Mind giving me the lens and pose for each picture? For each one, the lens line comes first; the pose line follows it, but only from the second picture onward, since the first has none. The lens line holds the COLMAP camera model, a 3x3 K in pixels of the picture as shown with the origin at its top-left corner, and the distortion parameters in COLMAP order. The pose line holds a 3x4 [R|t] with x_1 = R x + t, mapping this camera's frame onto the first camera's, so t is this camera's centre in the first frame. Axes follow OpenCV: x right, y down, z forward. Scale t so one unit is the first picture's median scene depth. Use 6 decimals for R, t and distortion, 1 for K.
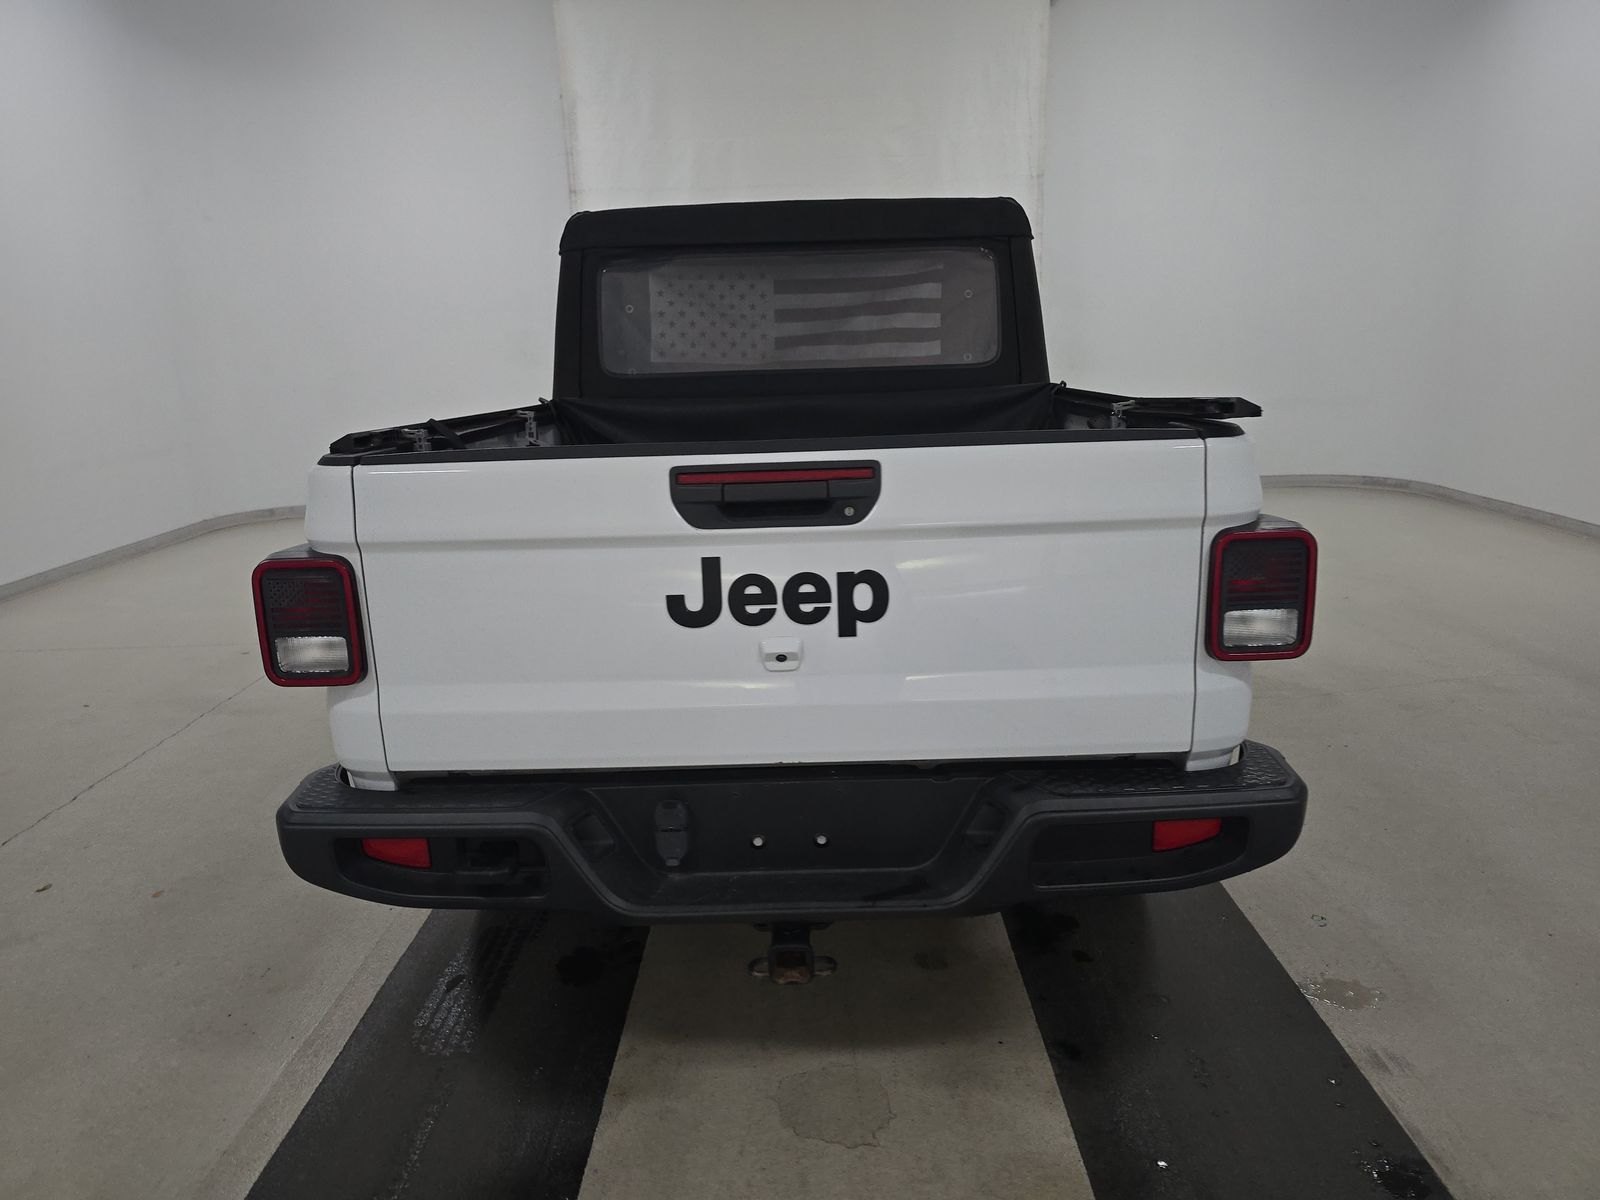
lens RADIAL K [[1075.1, 0, 792.8], [0, 1075.1, 598.0], [0, 0, 1]] dist [0.043216, -0.008853]
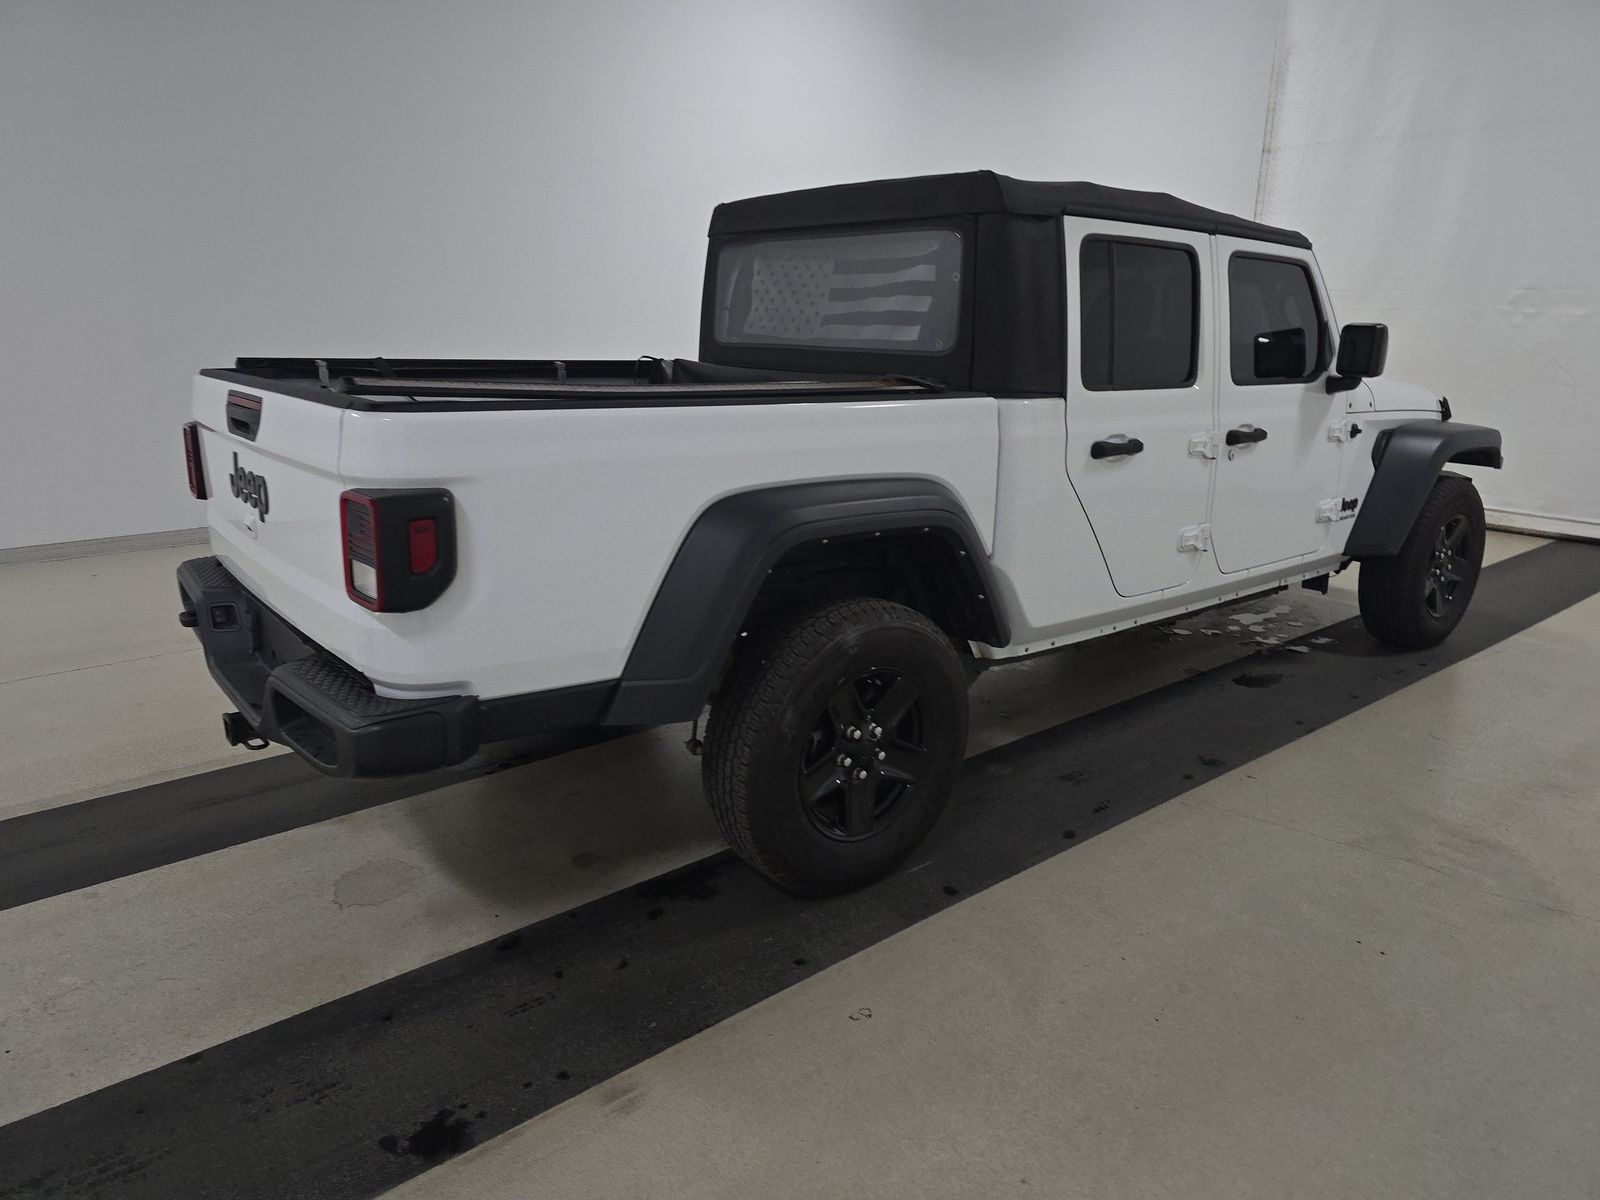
lens RADIAL K [[1075.1, 0, 803.1], [0, 1075.1, 598.5], [0, 0, 1]] dist [0.043216, -0.008853]
pose [[0.638720, 0.231578, -0.733763, 0.825313], [-0.208725, 0.970023, 0.124453, -0.099790], [0.740588, 0.073664, 0.667909, 0.297274]]
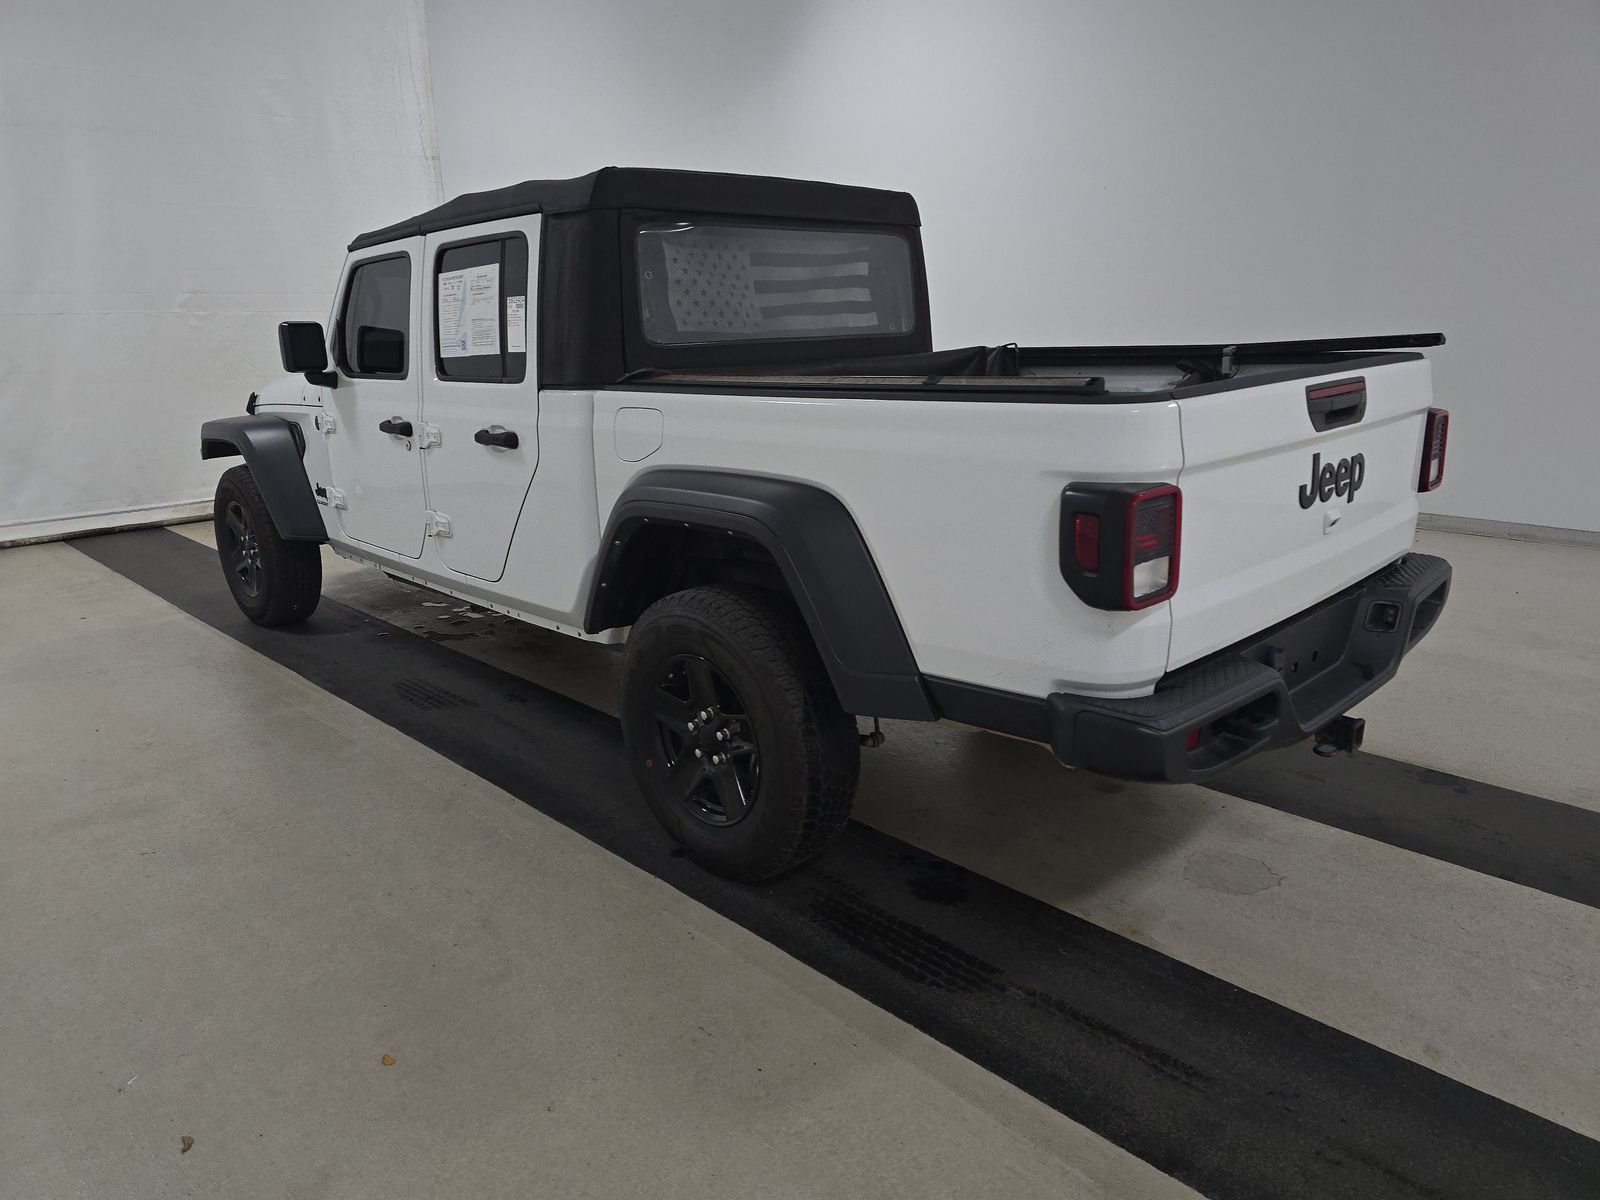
lens RADIAL K [[1075.1, 0, 799.8], [0, 1075.1, 601.2], [0, 0, 1]] dist [0.043216, -0.008853]
pose [[0.696068, -0.174275, 0.696504, -0.773710], [0.170865, 0.982431, 0.075061, -0.034927], [-0.697349, 0.066760, 0.713616, 0.250182]]
